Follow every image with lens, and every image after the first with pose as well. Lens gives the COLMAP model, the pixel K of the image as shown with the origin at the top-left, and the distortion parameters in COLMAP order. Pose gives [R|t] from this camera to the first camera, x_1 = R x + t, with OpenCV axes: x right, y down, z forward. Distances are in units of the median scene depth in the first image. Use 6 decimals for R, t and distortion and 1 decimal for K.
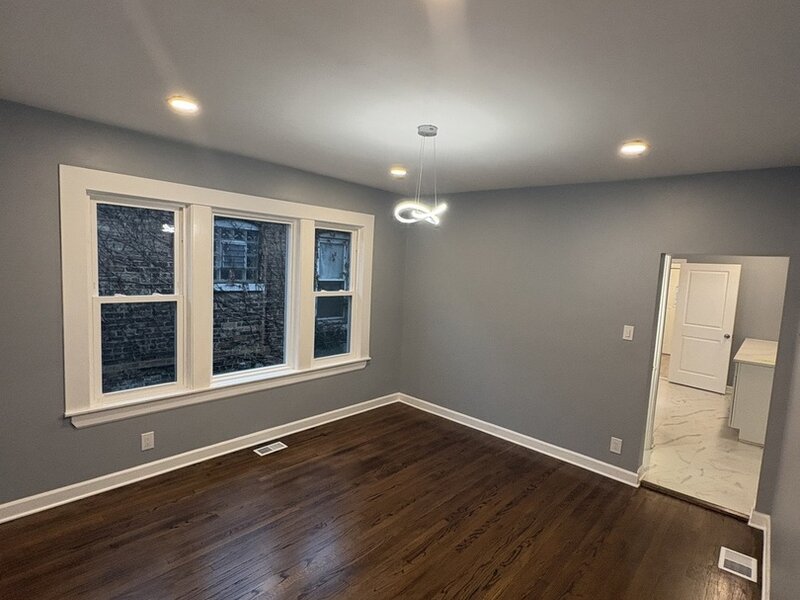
lens RADIAL K [[423.8, 0, 402.4], [0, 423.8, 300.1], [0, 0, 1]] dist [0.002682, -0.000327]
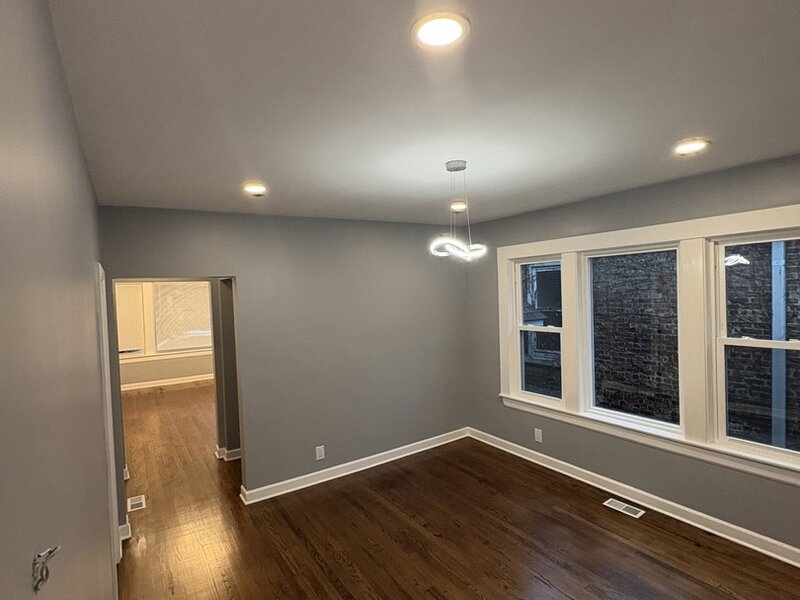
lens RADIAL K [[423.8, 0, 402.4], [0, 423.8, 300.1], [0, 0, 1]] dist [0.002682, -0.000327]
pose [[-0.271870, -0.030020, -0.961866, 0.772818], [-0.061060, 0.998037, -0.013890, -0.046285], [0.960395, 0.054955, -0.273169, 0.887775]]
